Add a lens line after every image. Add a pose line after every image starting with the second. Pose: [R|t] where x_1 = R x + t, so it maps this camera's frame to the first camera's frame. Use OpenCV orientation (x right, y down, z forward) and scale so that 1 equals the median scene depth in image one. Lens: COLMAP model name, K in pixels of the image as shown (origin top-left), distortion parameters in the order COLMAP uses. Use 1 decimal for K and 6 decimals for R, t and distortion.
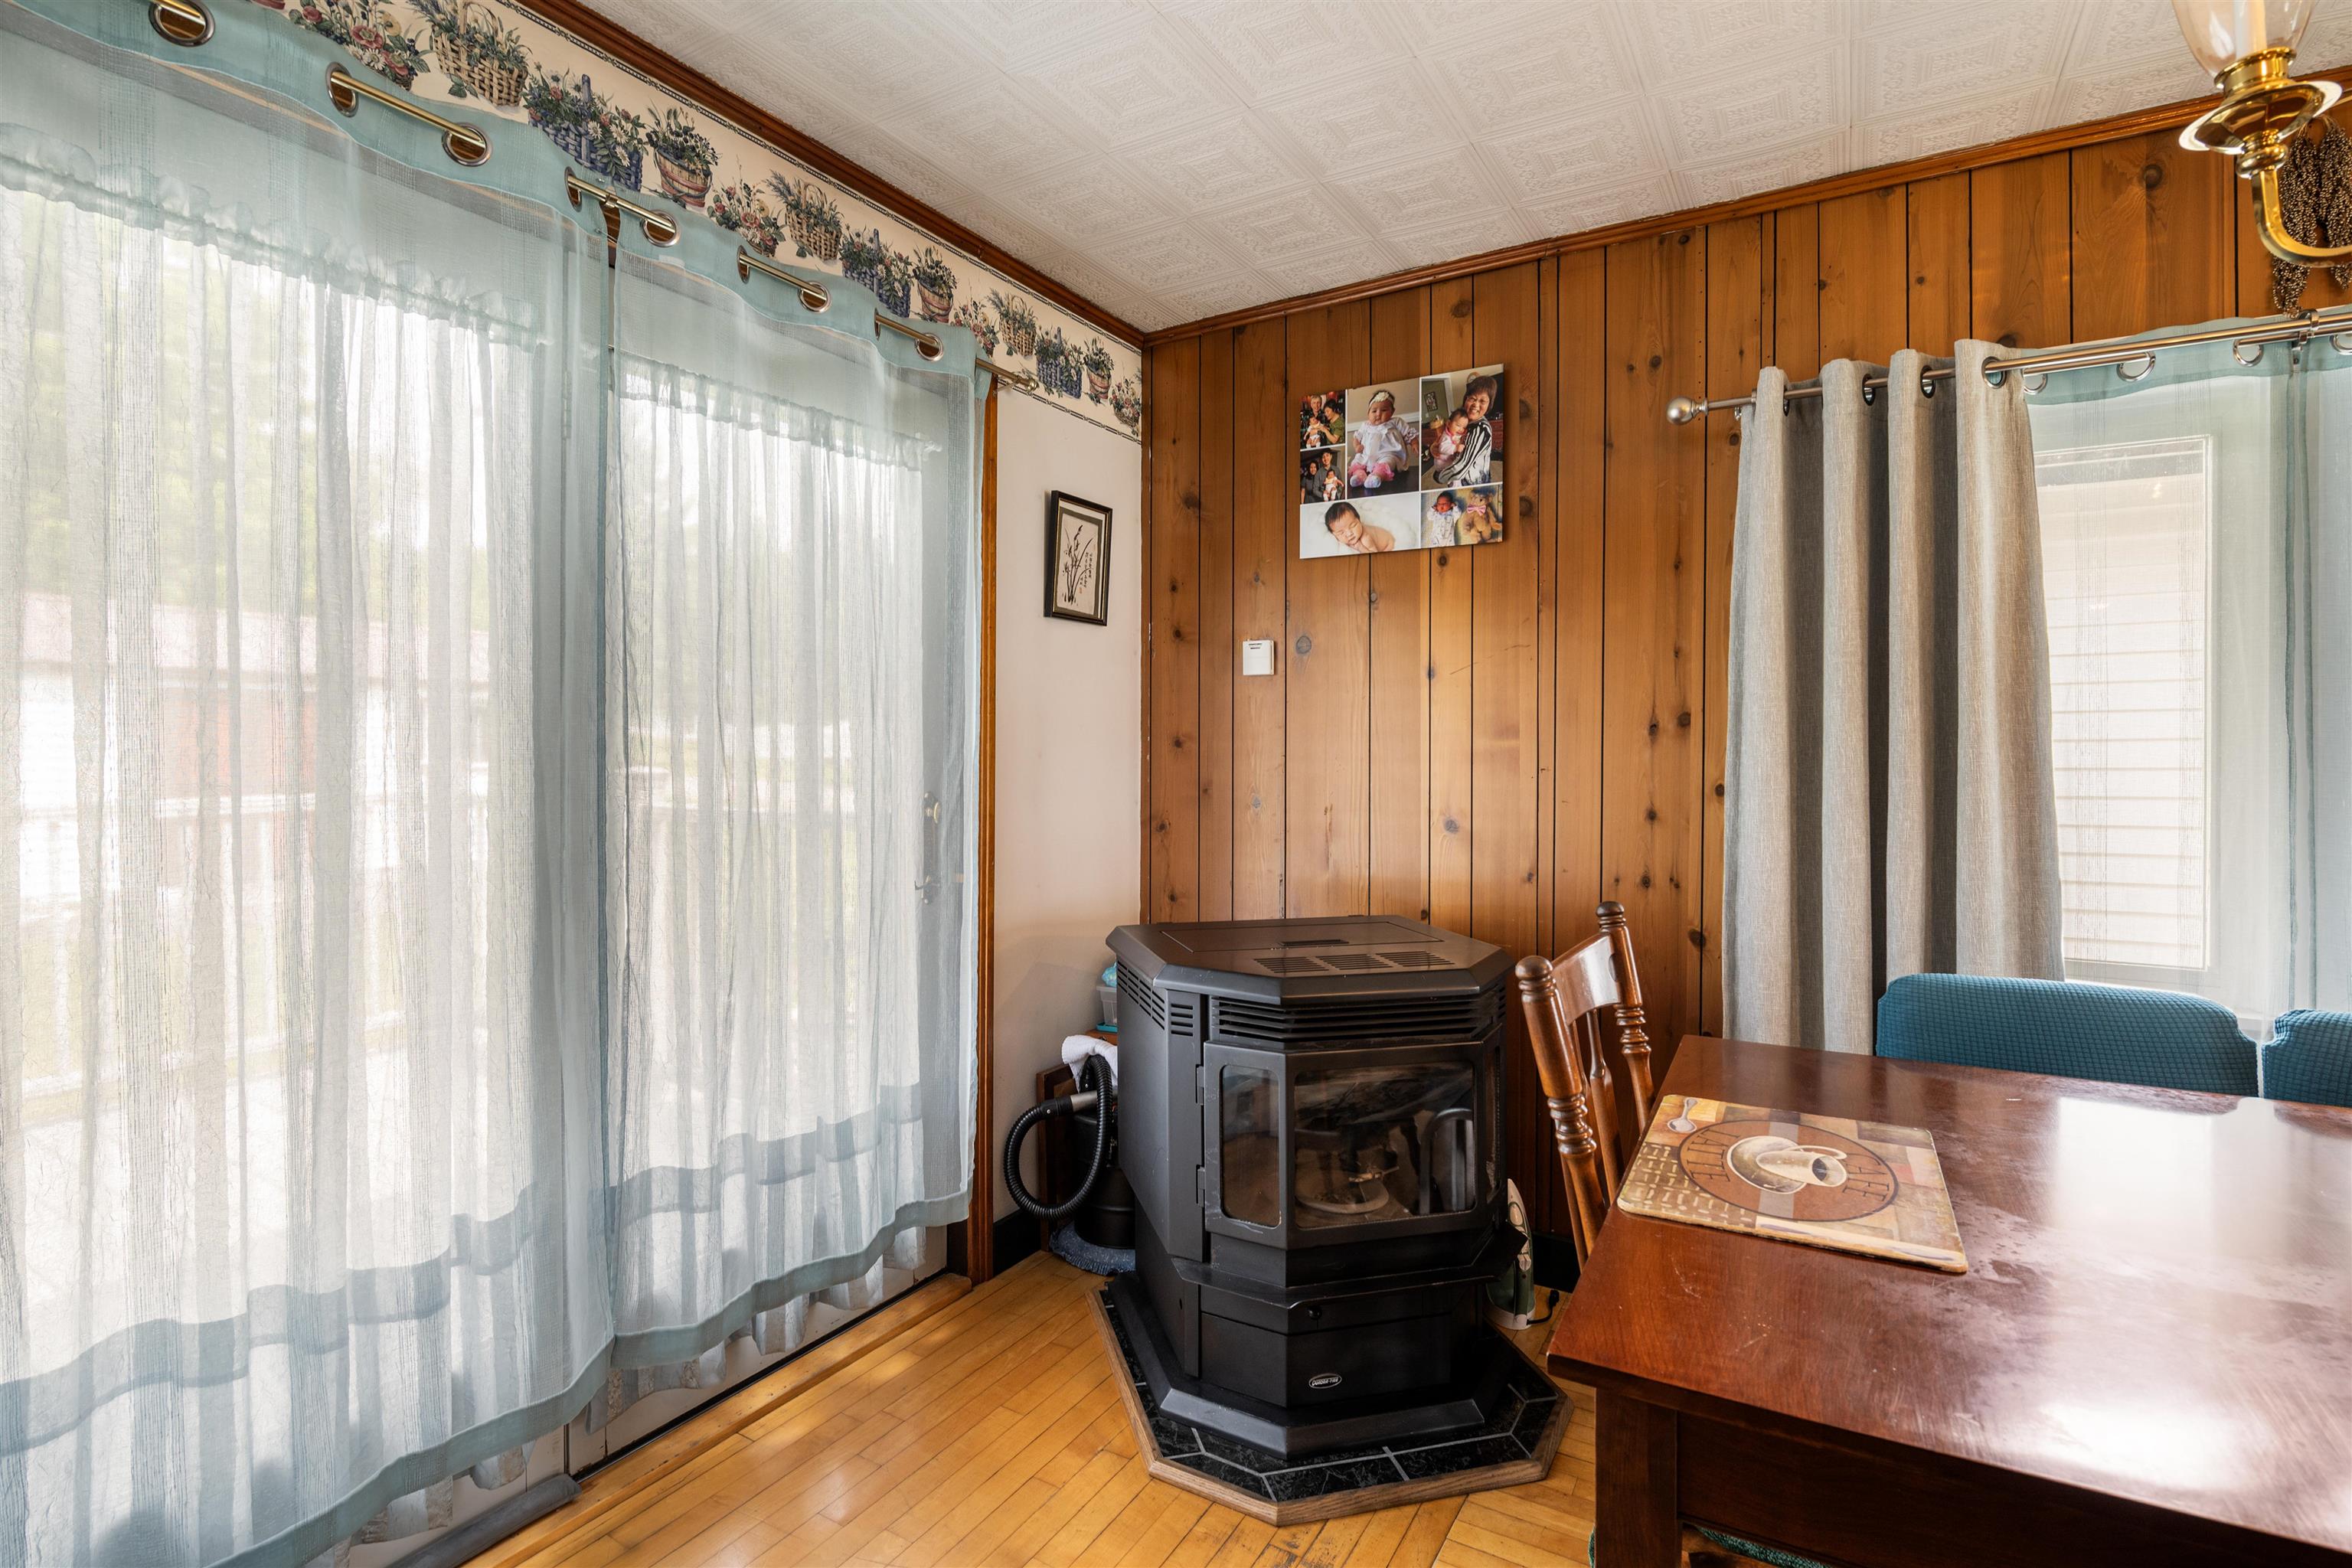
lens RADIAL K [[1114.9, 0, 1154.6], [0, 1114.9, 765.8], [0, 0, 1]] dist [-0.008382, 0.000756]
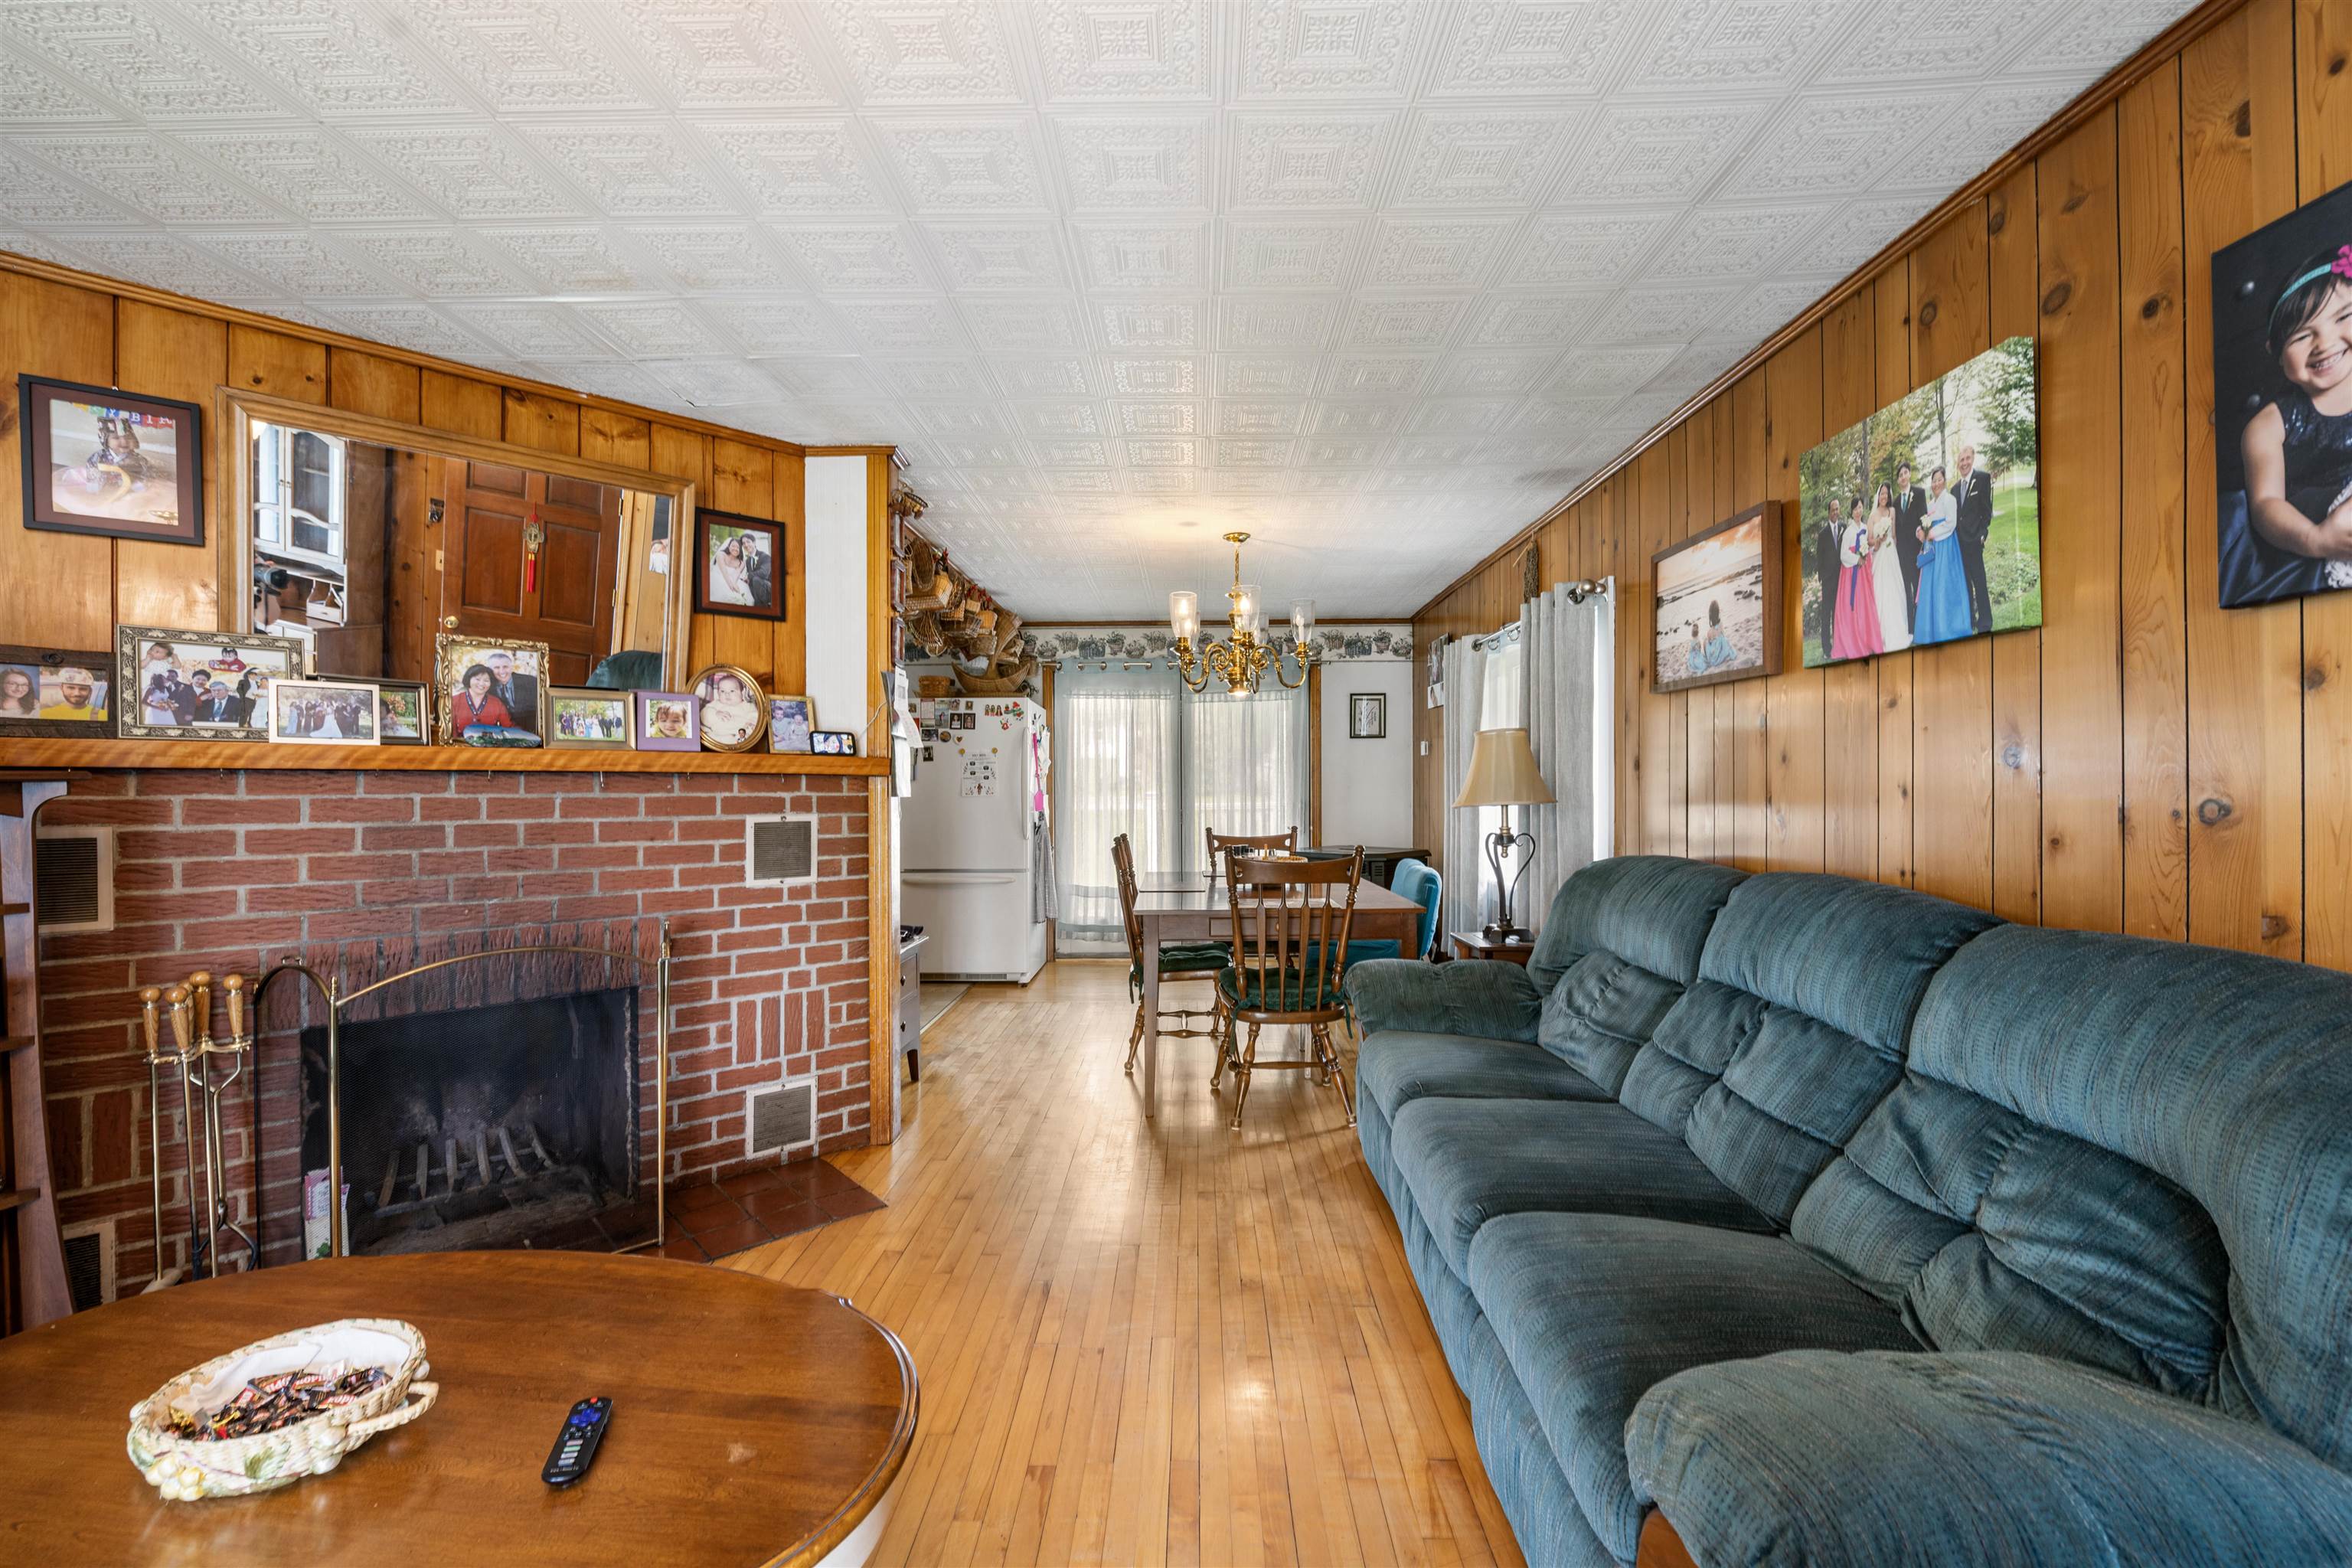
lens RADIAL K [[961.3, 0, 1171.5], [0, 961.3, 784.2], [0, 0, 1]] dist [-0.008350, -0.000345]
pose [[0.493484, -0.002869, -0.869750, 2.354135], [-0.006724, 0.999952, -0.007113, 0.003876], [0.869729, 0.009358, 0.493442, -0.771360]]
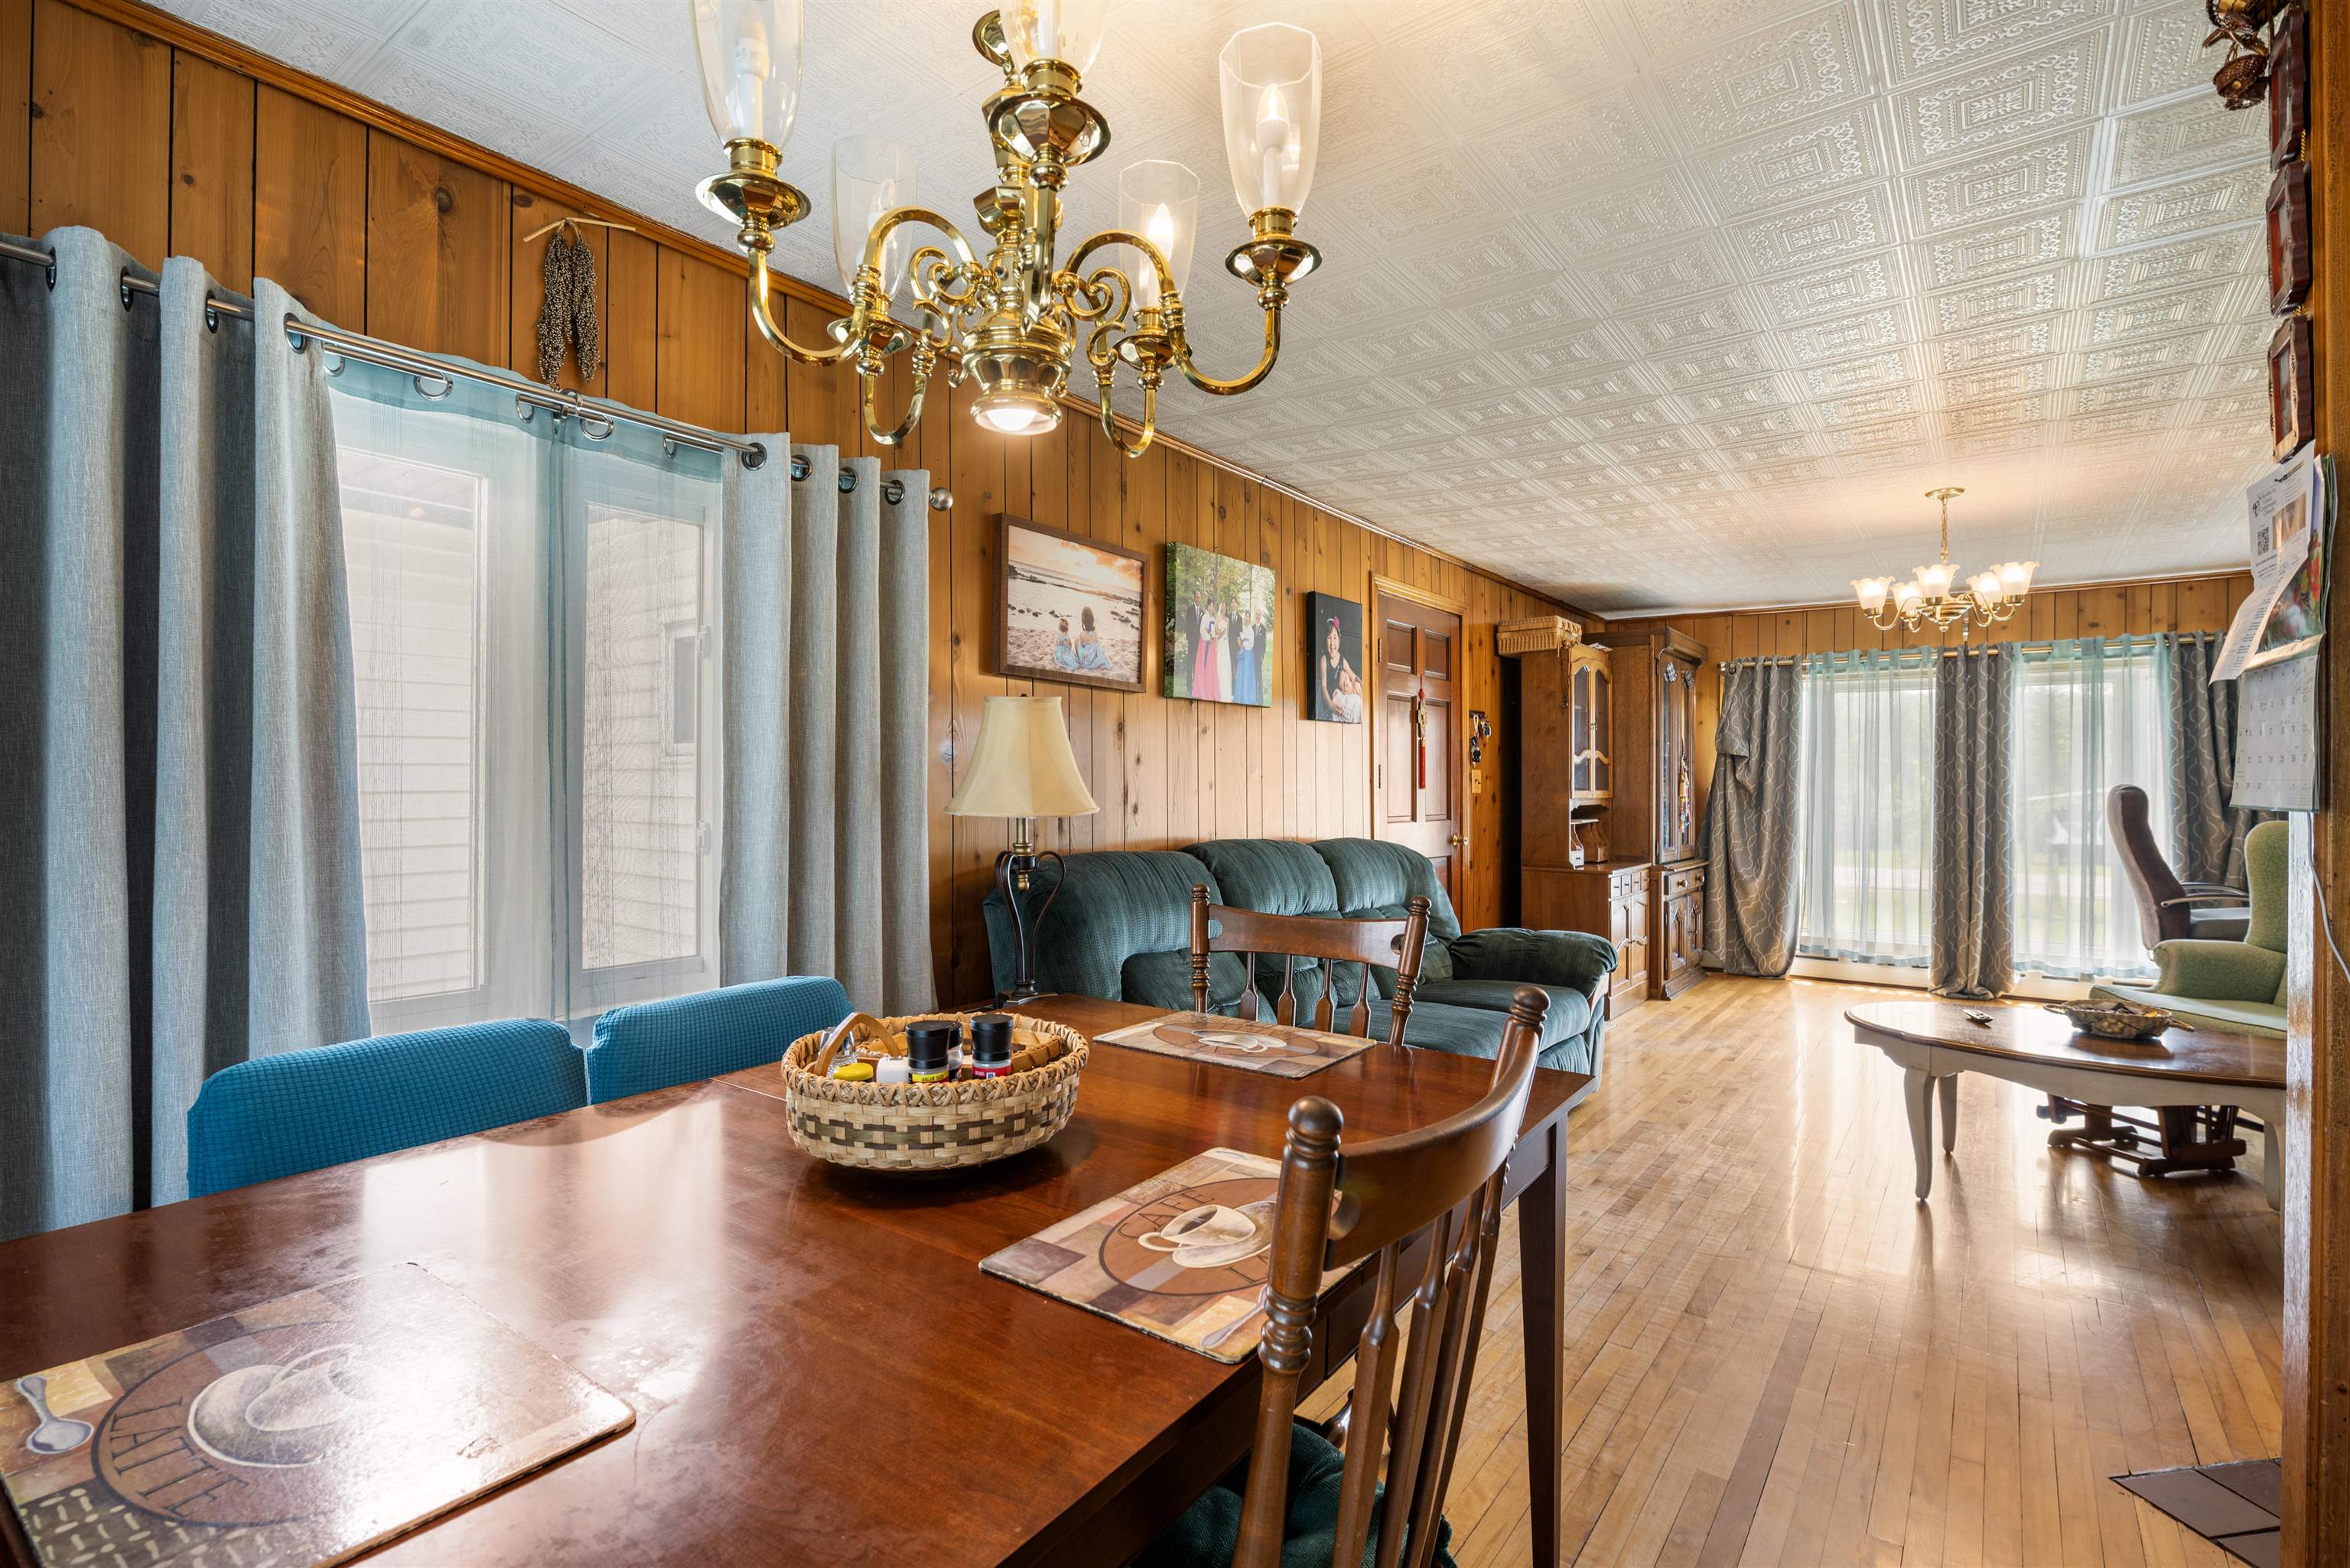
lens RADIAL K [[1113.9, 0, 1175.7], [0, 1113.9, 778.6], [0, 0, 1]] dist [-0.008382, 0.000756]
pose [[0.097263, 0.003543, 0.995252, -0.022683], [0.004462, 0.999982, -0.003996, -0.005923], [-0.995249, 0.004830, 0.097245, 0.240579]]
